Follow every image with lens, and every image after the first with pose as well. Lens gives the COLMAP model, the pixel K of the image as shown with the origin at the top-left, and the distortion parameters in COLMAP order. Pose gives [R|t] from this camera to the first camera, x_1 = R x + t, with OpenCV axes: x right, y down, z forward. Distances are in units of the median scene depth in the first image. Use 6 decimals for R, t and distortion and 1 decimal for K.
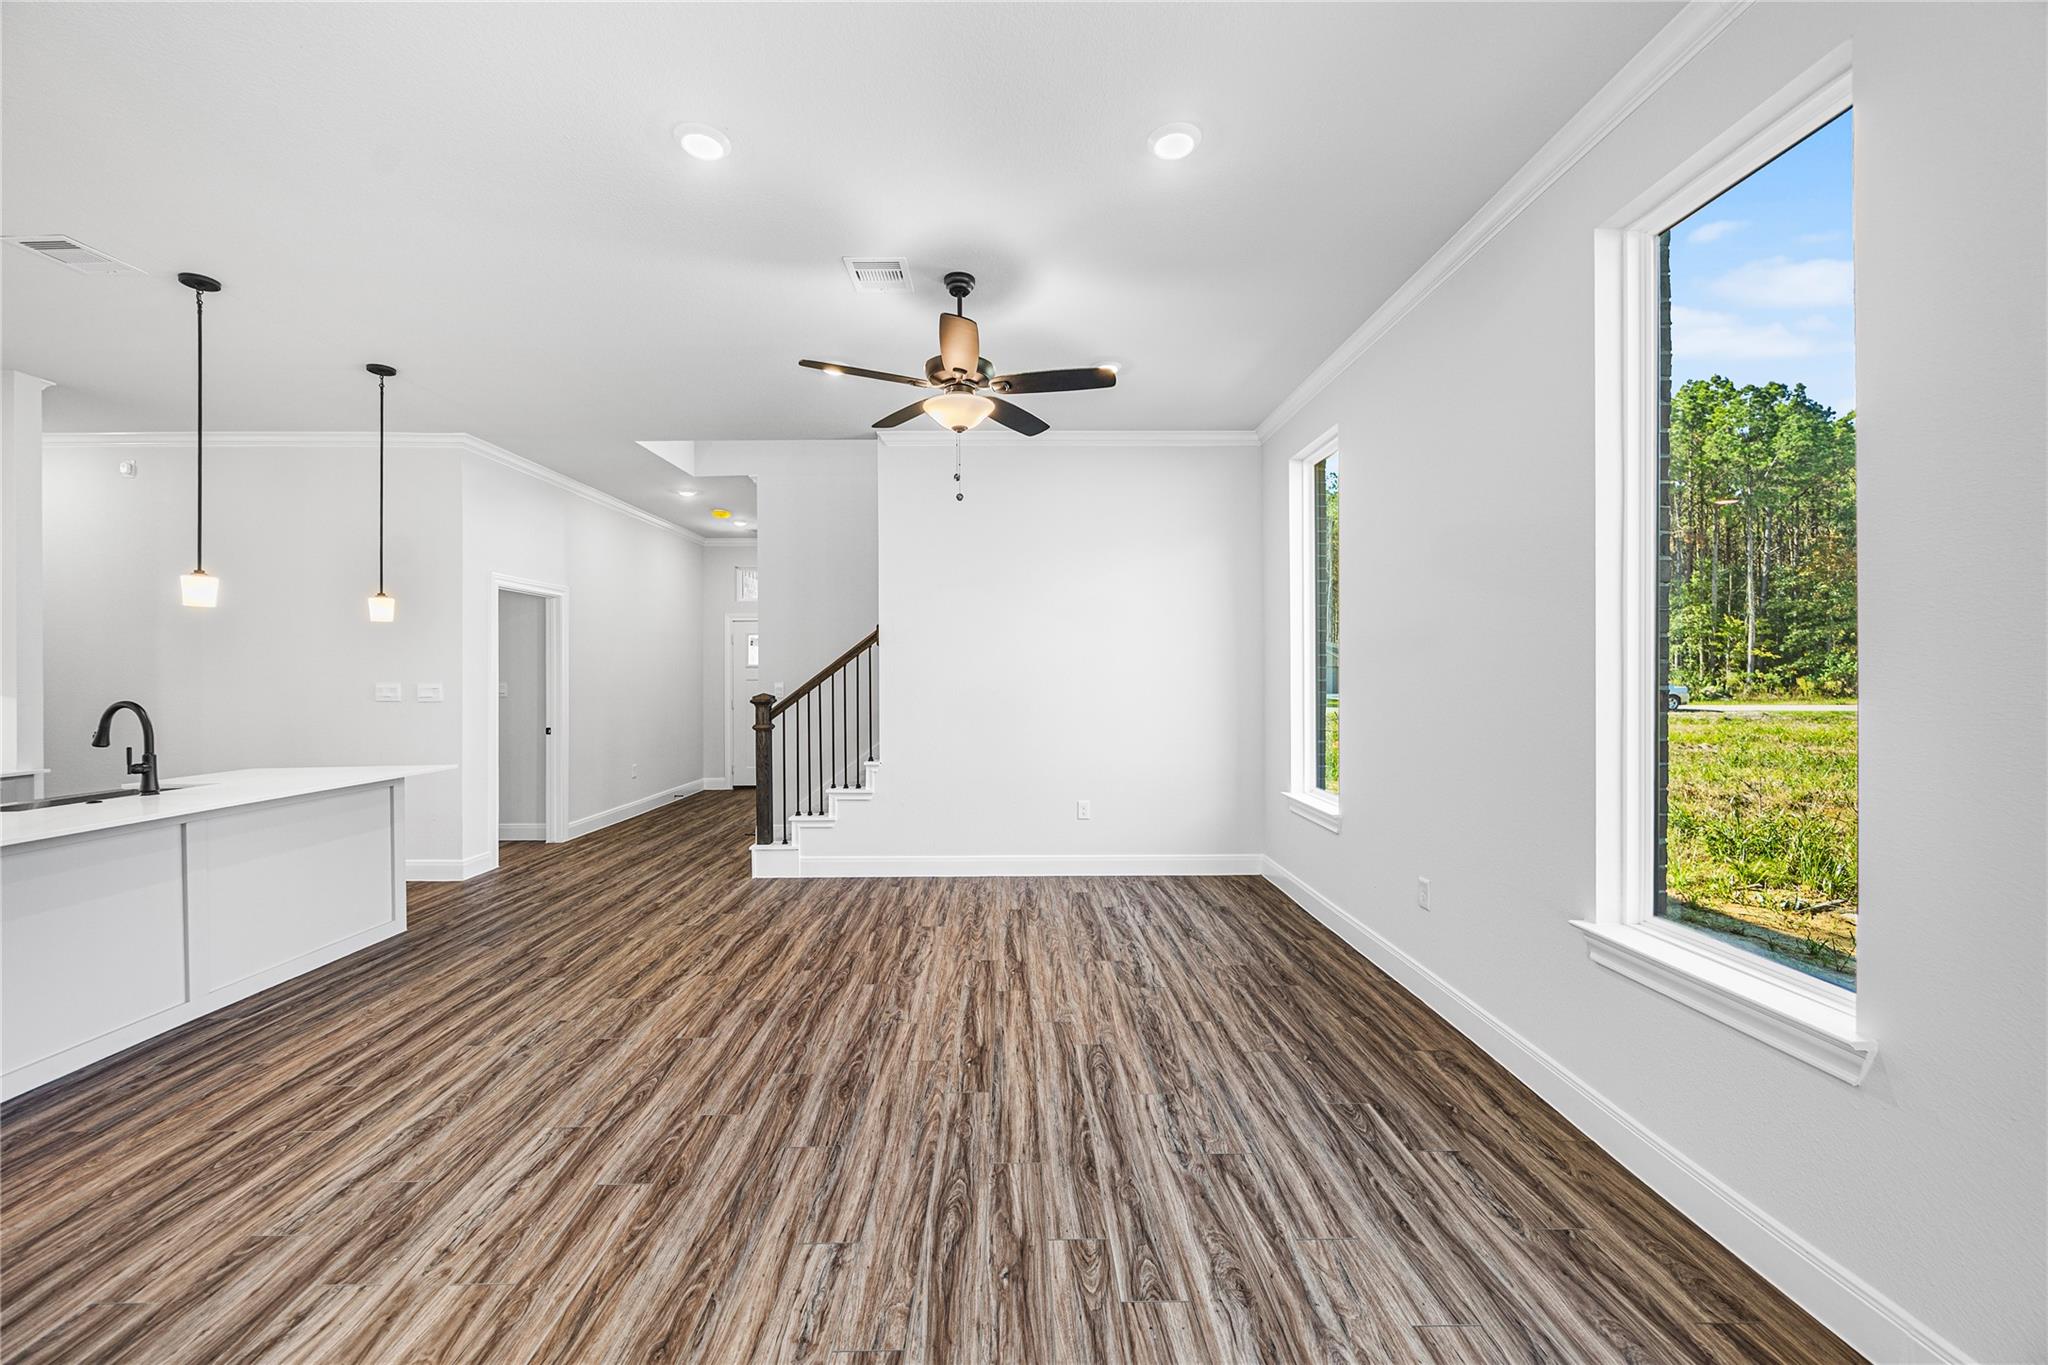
lens RADIAL K [[800.7, 0, 1025.2], [0, 800.7, 669.2], [0, 0, 1]] dist [-0.001825, -0.000411]
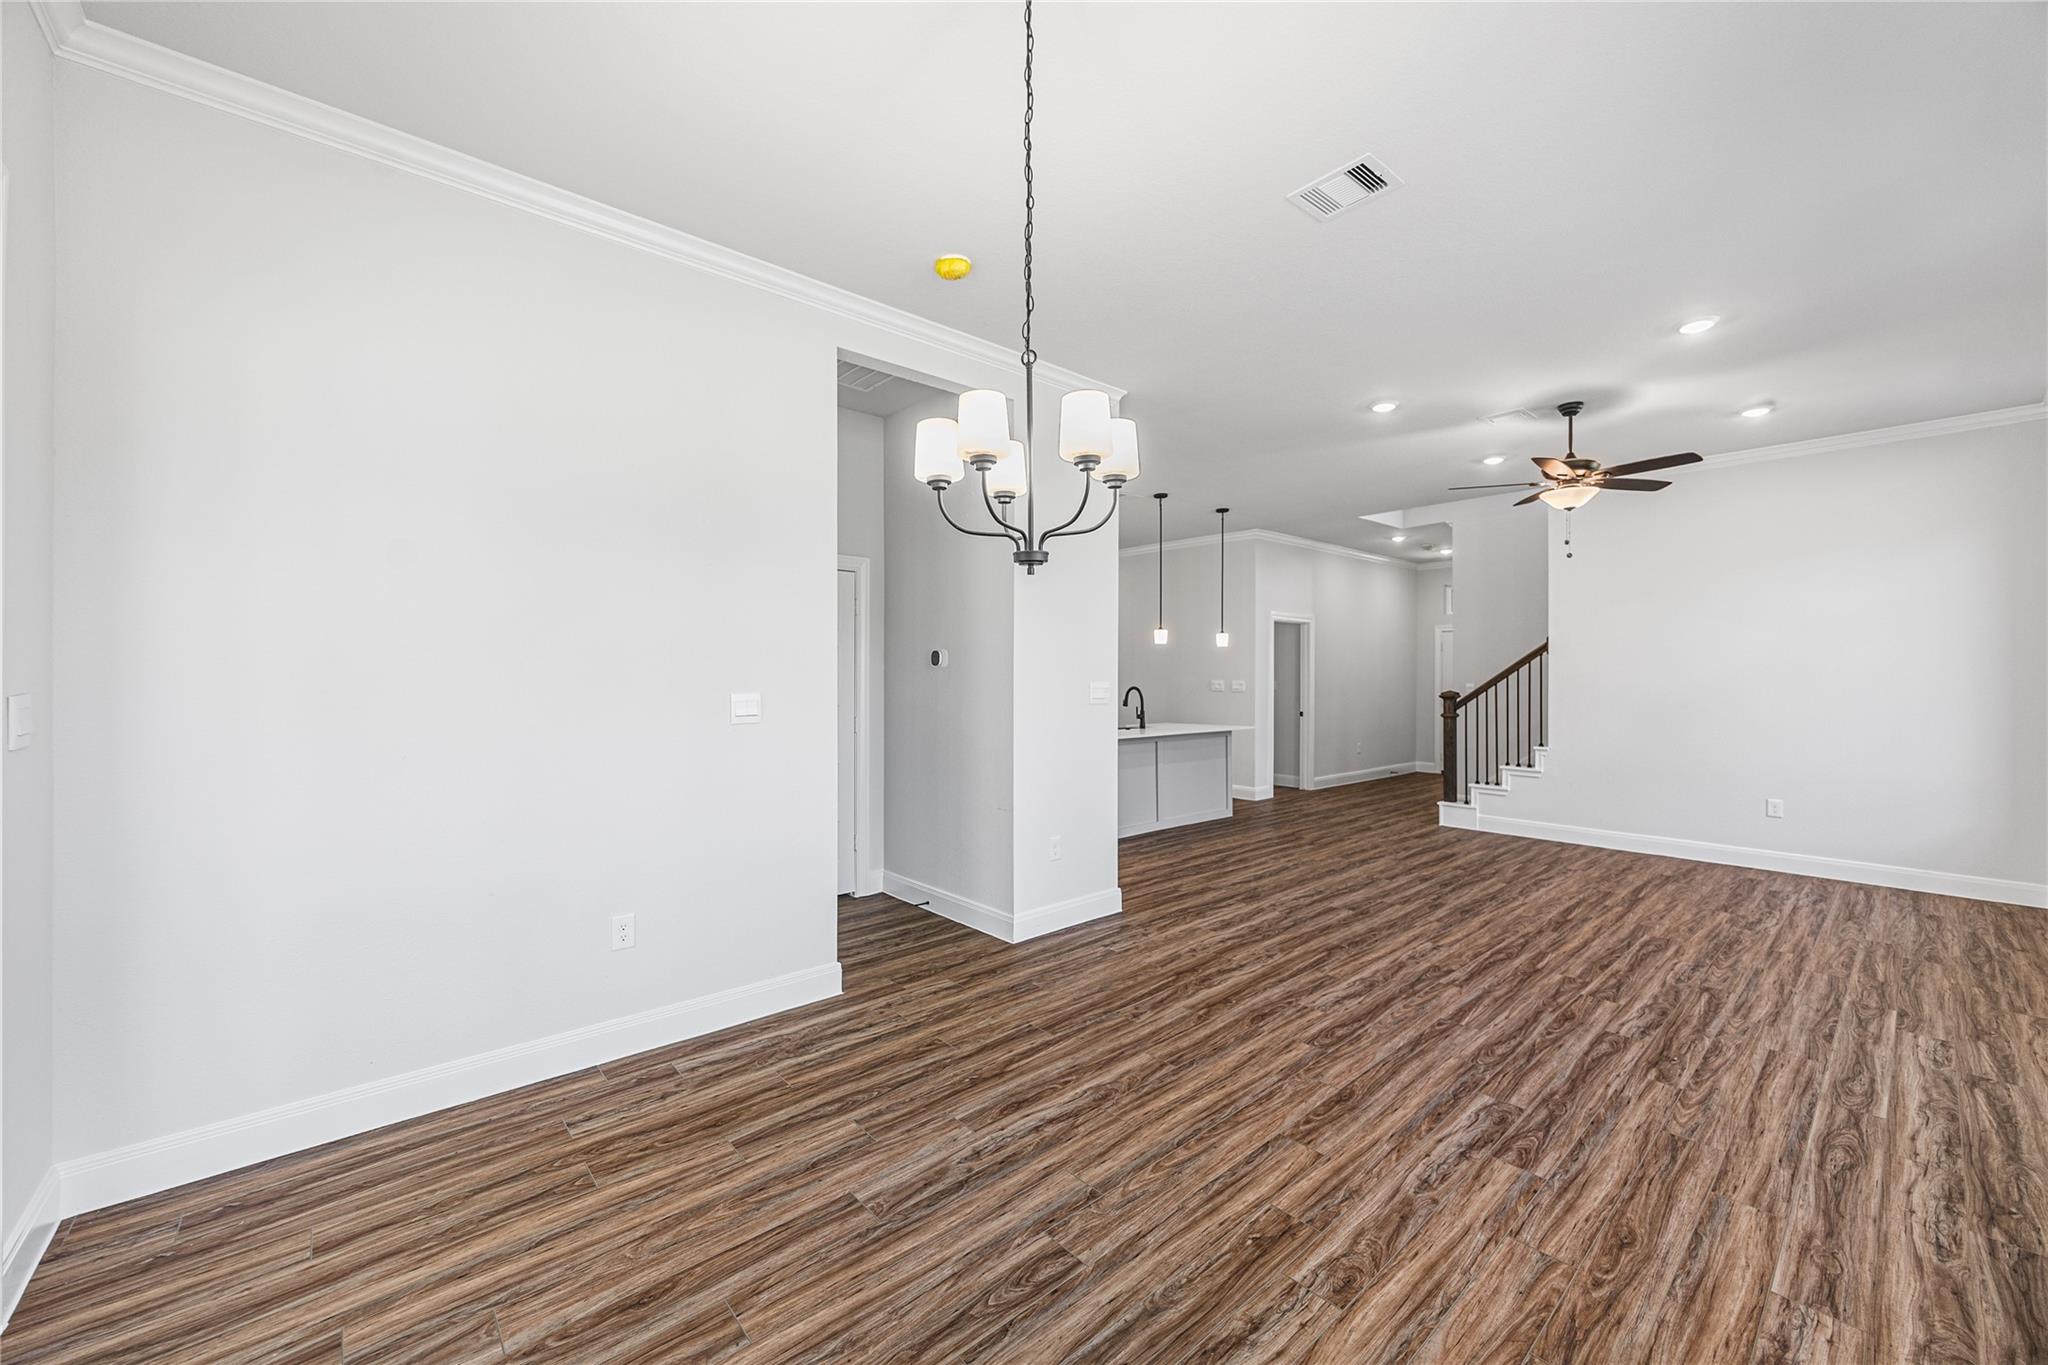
lens RADIAL K [[800.7, 0, 1014.4], [0, 800.7, 682.4], [0, 0, 1]] dist [-0.001825, -0.000411]
pose [[0.644011, 0.011064, -0.764936, 0.388202], [-0.001247, 0.999909, 0.013412, -0.001655], [0.765015, -0.007683, 0.643967, -0.719942]]
